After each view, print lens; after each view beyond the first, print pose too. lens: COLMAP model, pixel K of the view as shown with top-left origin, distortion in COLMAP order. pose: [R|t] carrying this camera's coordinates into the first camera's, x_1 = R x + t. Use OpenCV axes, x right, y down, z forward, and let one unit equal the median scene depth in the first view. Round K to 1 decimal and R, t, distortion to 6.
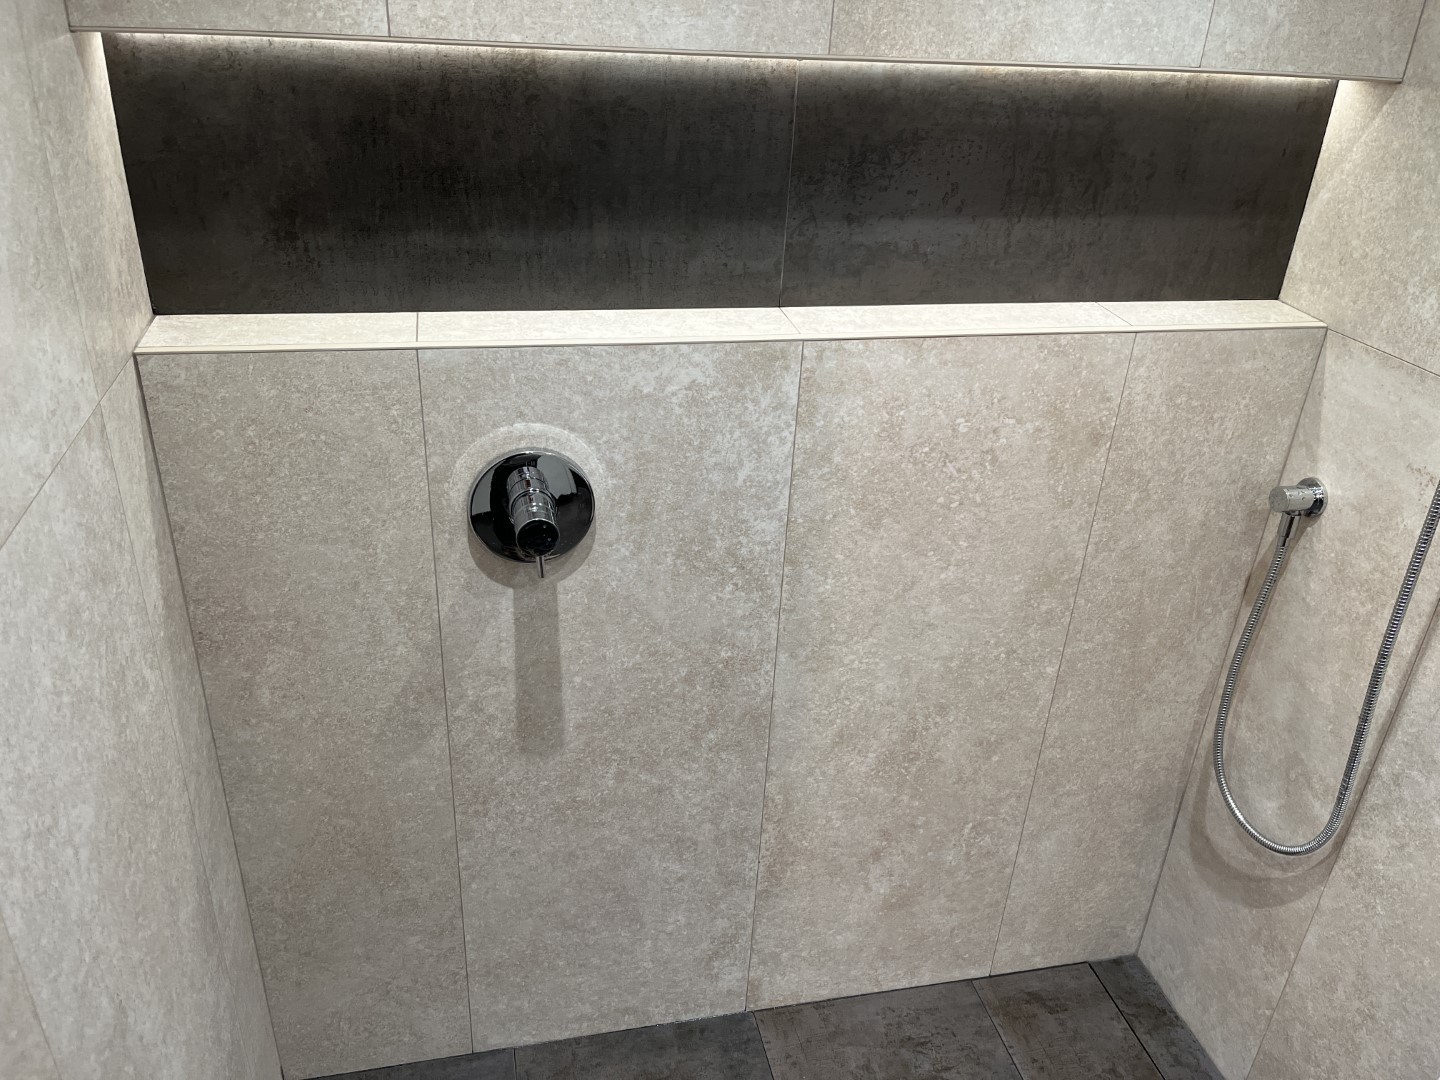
lens RADIAL K [[1093.9, 0, 721.9], [0, 1093.9, 533.5], [0, 0, 1]] dist [0.065080, -0.089318]
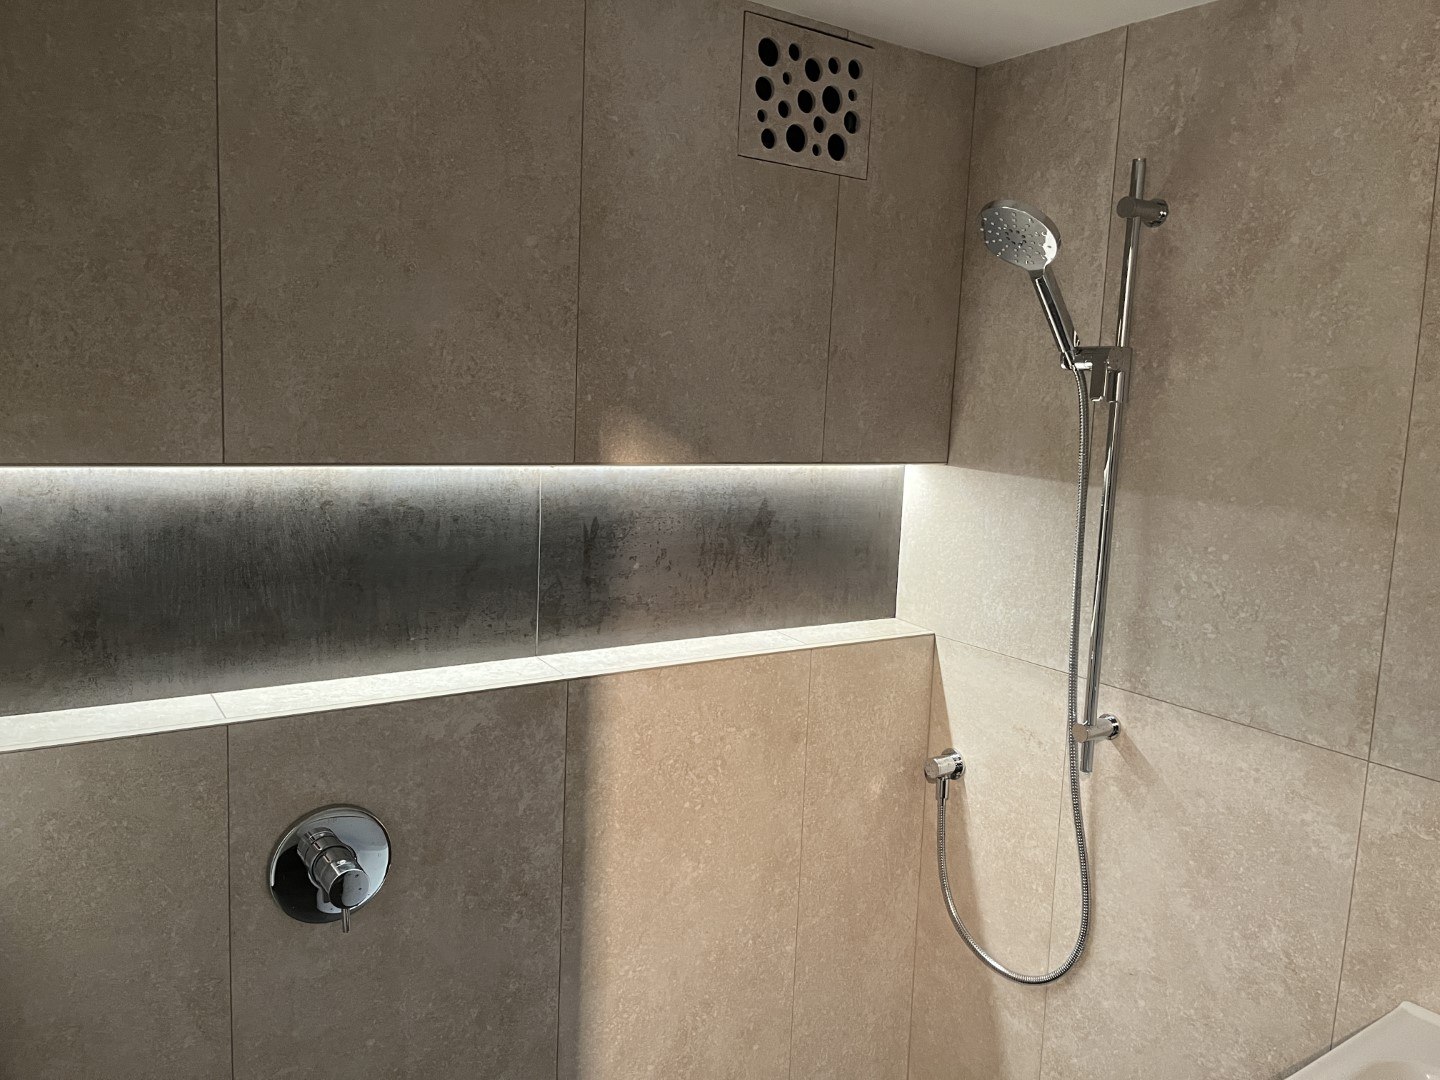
lens RADIAL K [[1093.9, 0, 726.6], [0, 1093.9, 530.0], [0, 0, 1]] dist [0.065080, -0.089318]
pose [[0.932805, -0.056328, 0.355951, -0.152417], [0.168513, 0.941253, -0.292655, 0.041299], [-0.318555, 0.332973, 0.887497, -0.143636]]
